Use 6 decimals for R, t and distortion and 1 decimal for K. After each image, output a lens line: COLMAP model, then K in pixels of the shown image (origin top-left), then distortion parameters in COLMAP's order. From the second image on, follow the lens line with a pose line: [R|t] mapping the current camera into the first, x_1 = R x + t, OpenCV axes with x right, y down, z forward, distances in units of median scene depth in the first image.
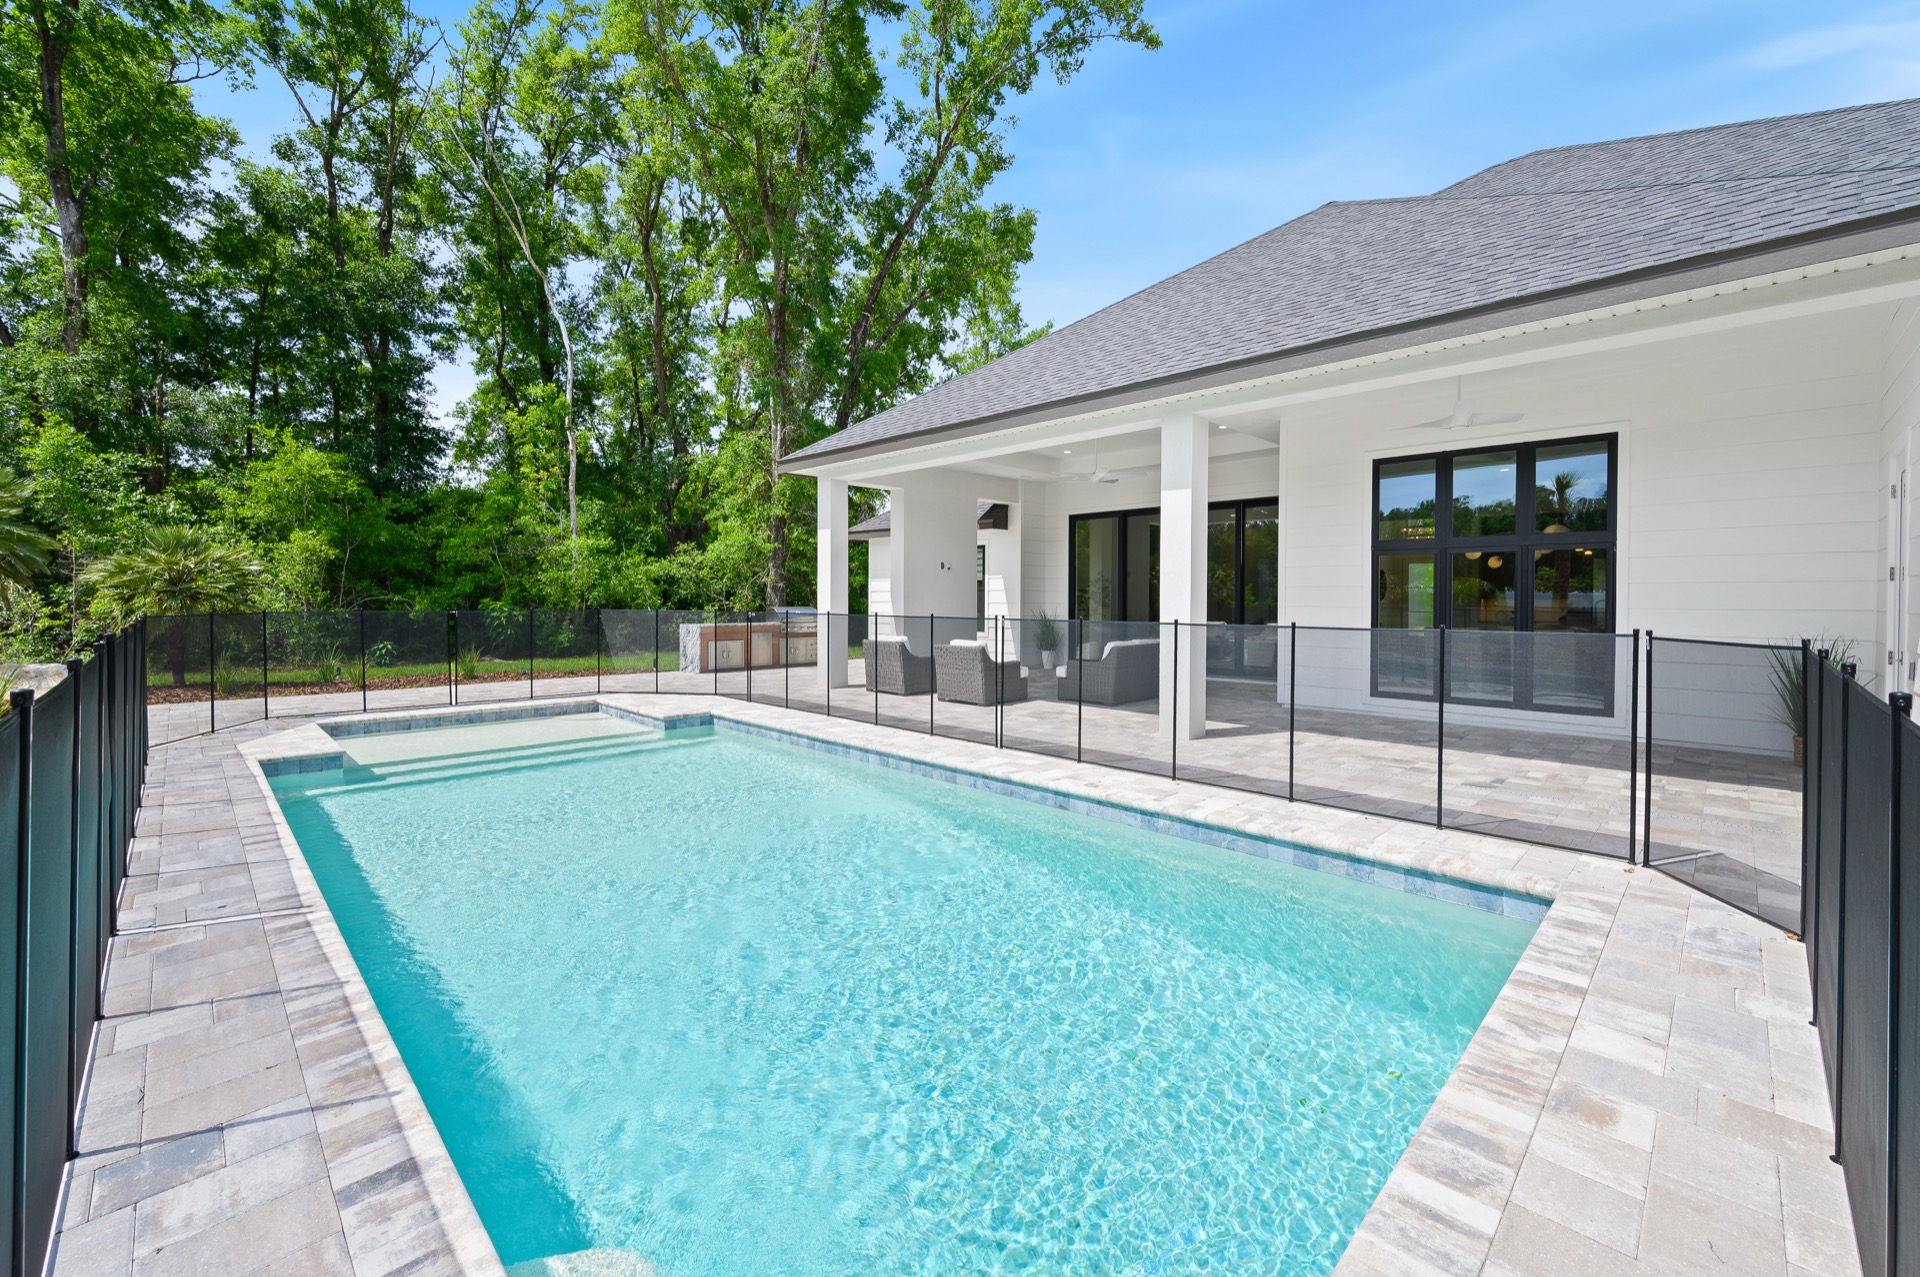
lens RADIAL K [[780.2, 0, 964.6], [0, 780.2, 609.1], [0, 0, 1]] dist [0.000564, -0.000088]
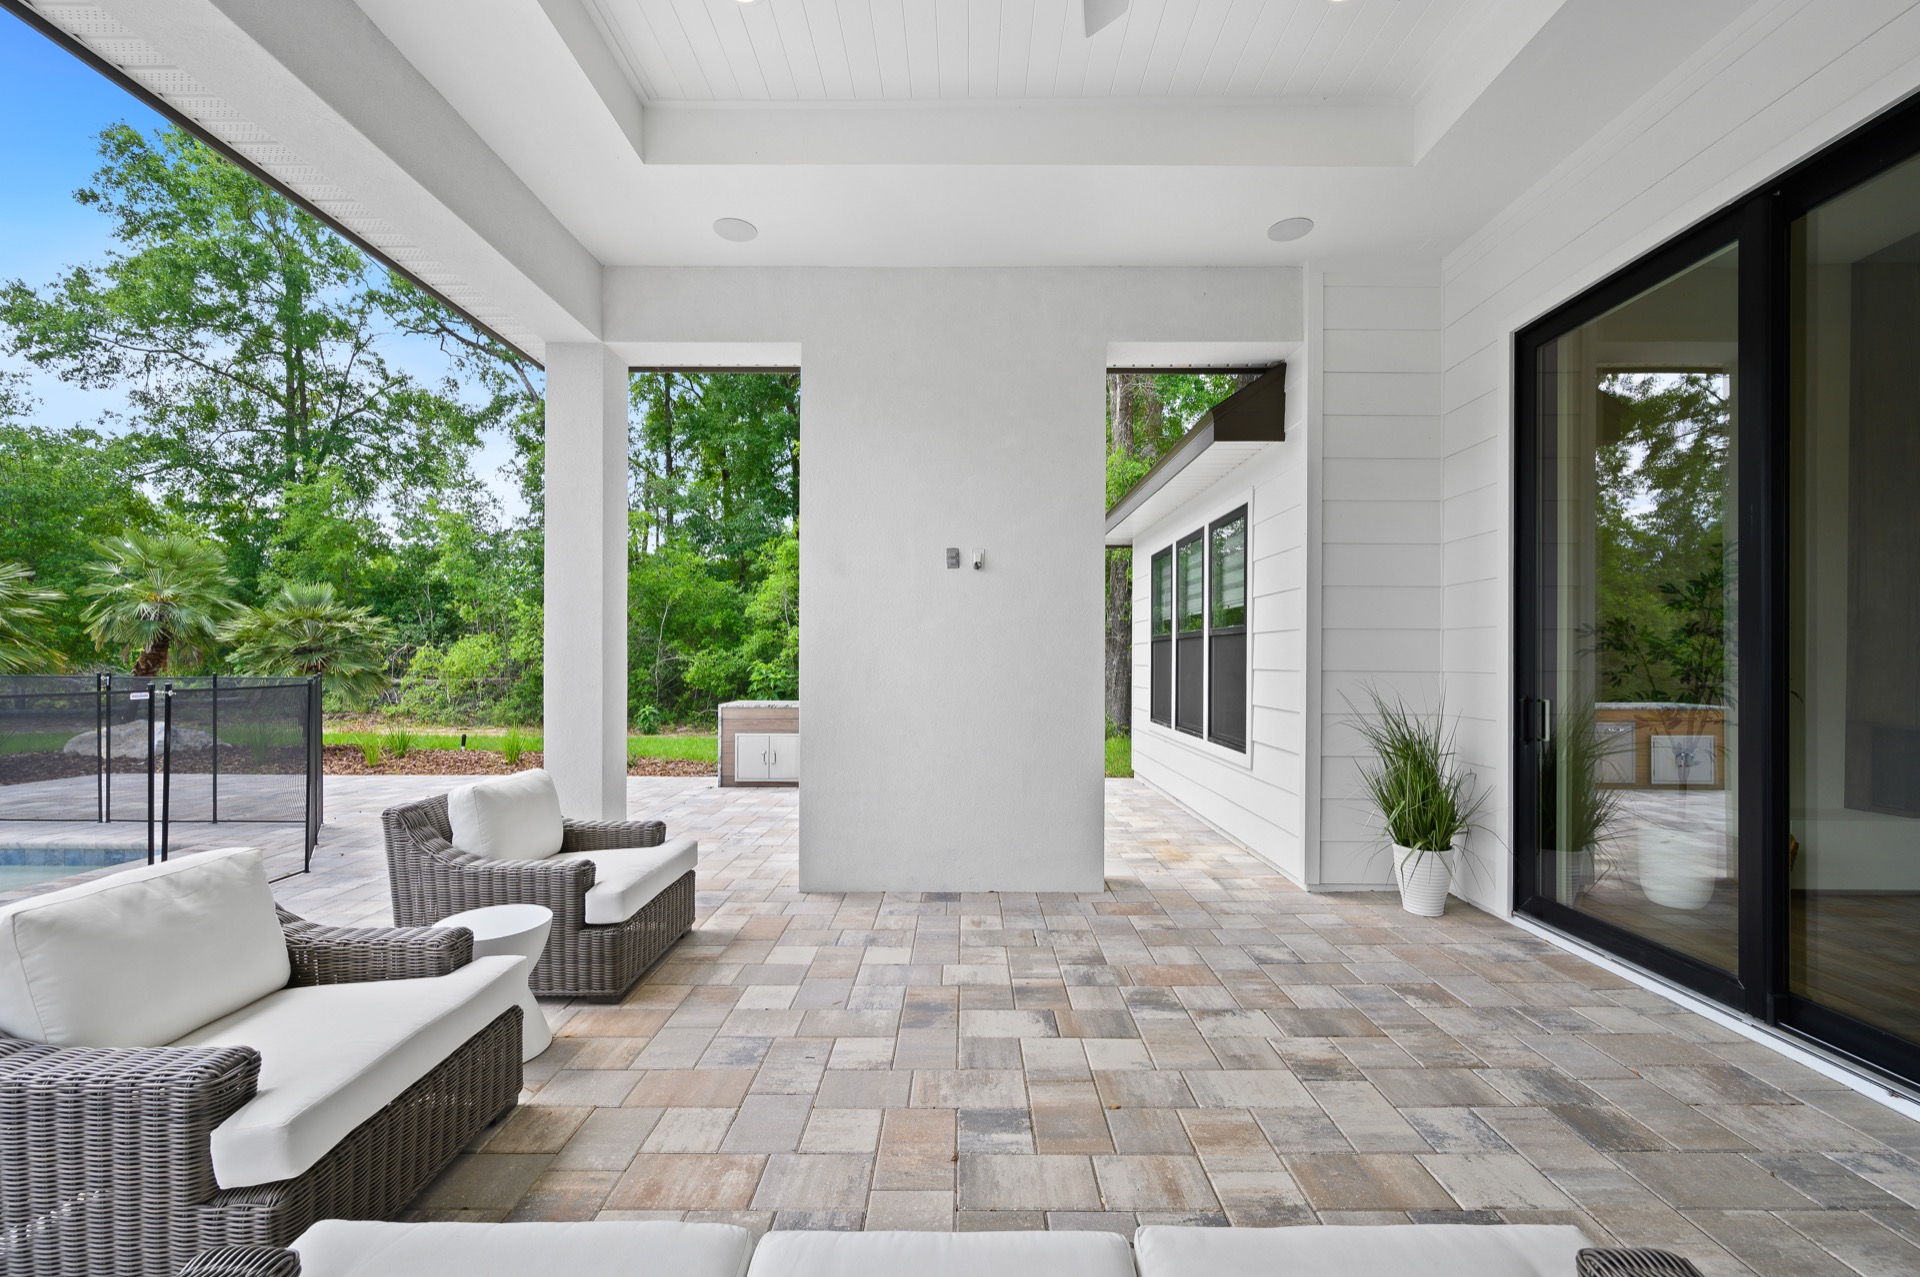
lens RADIAL K [[780.4, 0, 962.1], [0, 780.4, 641.6], [0, 0, 1]] dist [0.000096, -0.000238]
pose [[0.699240, -0.017481, -0.714673, 0.131302], [-0.009778, 0.999374, -0.034011, -0.005106], [0.714820, 0.030770, 0.698631, 0.474699]]
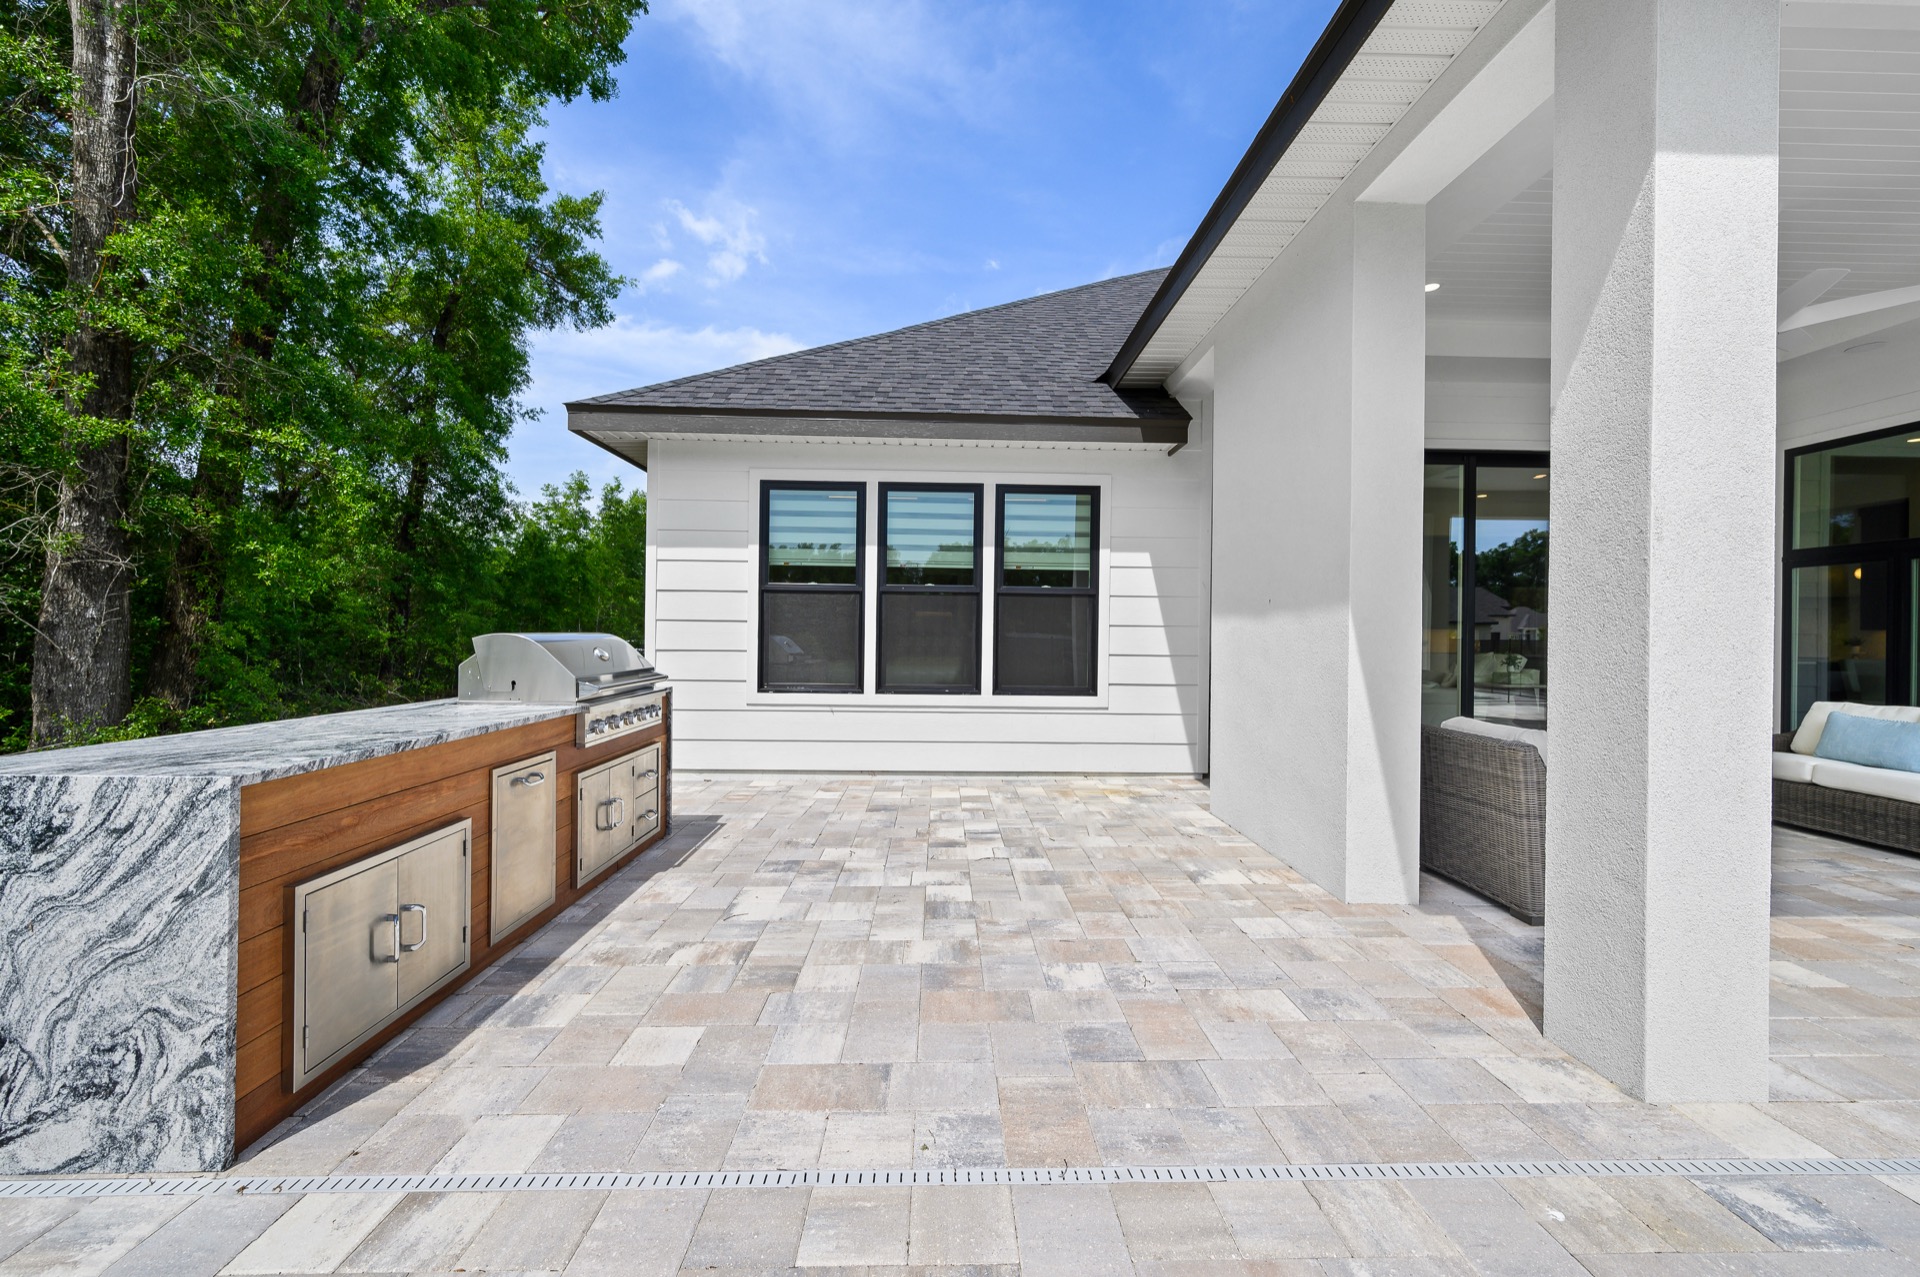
lens RADIAL K [[769.0, 0, 955.9], [0, 769.0, 633.9], [0, 0, 1]] dist [0.001161, -0.000403]
pose [[0.692883, 0.003709, 0.721040, -0.228778], [-0.000309, 0.999988, -0.004848, -0.000788], [-0.721050, 0.003136, 0.692876, 0.547313]]
